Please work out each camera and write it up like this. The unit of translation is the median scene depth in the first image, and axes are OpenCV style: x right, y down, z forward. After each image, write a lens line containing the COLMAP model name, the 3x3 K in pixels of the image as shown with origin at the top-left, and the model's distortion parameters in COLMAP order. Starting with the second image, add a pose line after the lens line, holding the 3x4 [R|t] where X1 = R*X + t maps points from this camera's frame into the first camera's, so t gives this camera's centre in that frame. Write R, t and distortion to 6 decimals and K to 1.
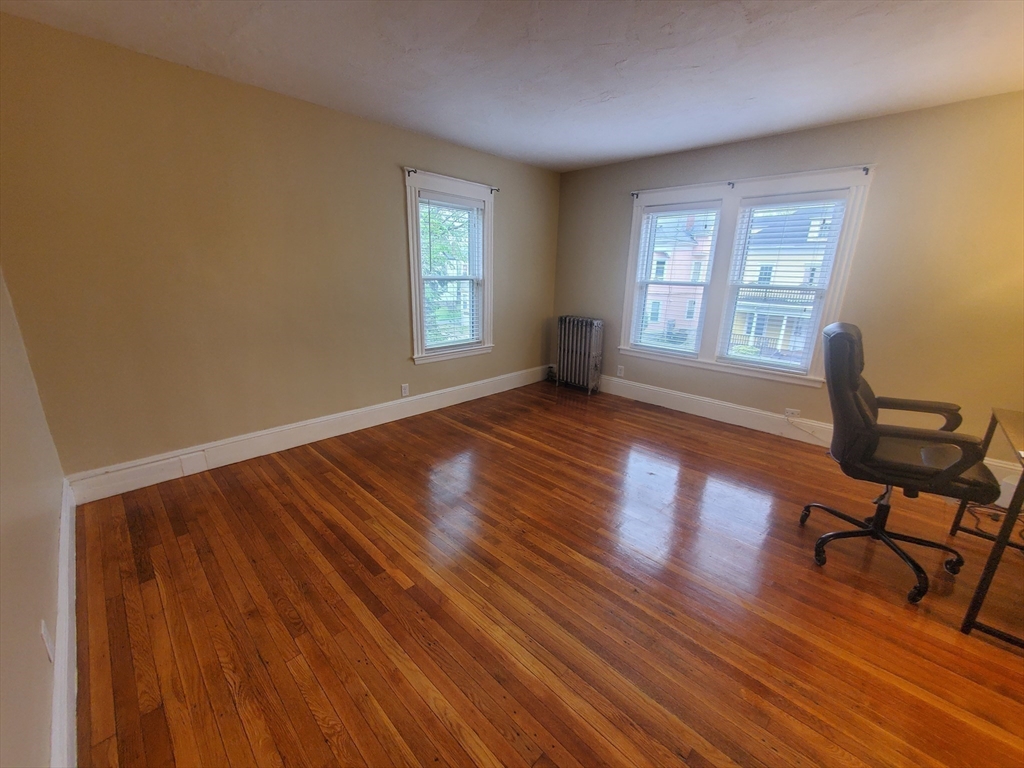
lens RADIAL K [[407.2, 0, 507.7], [0, 407.2, 385.1], [0, 0, 1]] dist [-0.001787, -0.000603]
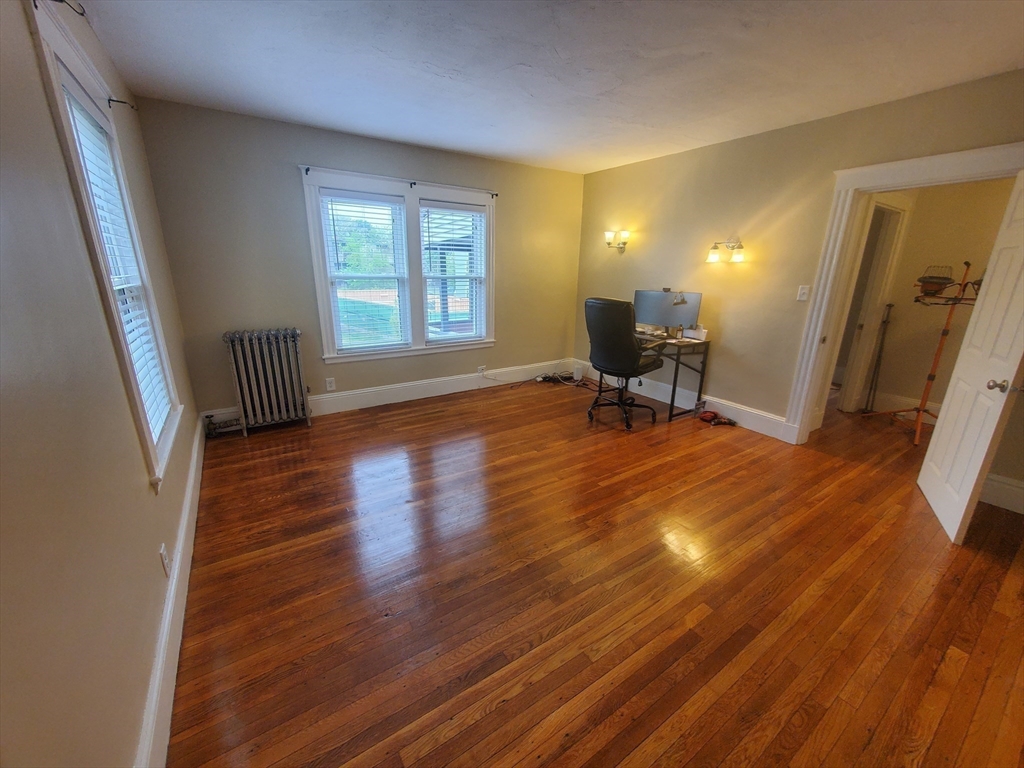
lens RADIAL K [[407.2, 0, 507.7], [0, 407.2, 385.1], [0, 0, 1]] dist [-0.001787, -0.000603]
pose [[0.206879, -0.291369, 0.933973, -0.549909], [0.255816, 0.937524, 0.235812, -0.175300], [-0.944330, 0.190141, 0.268490, 0.551141]]
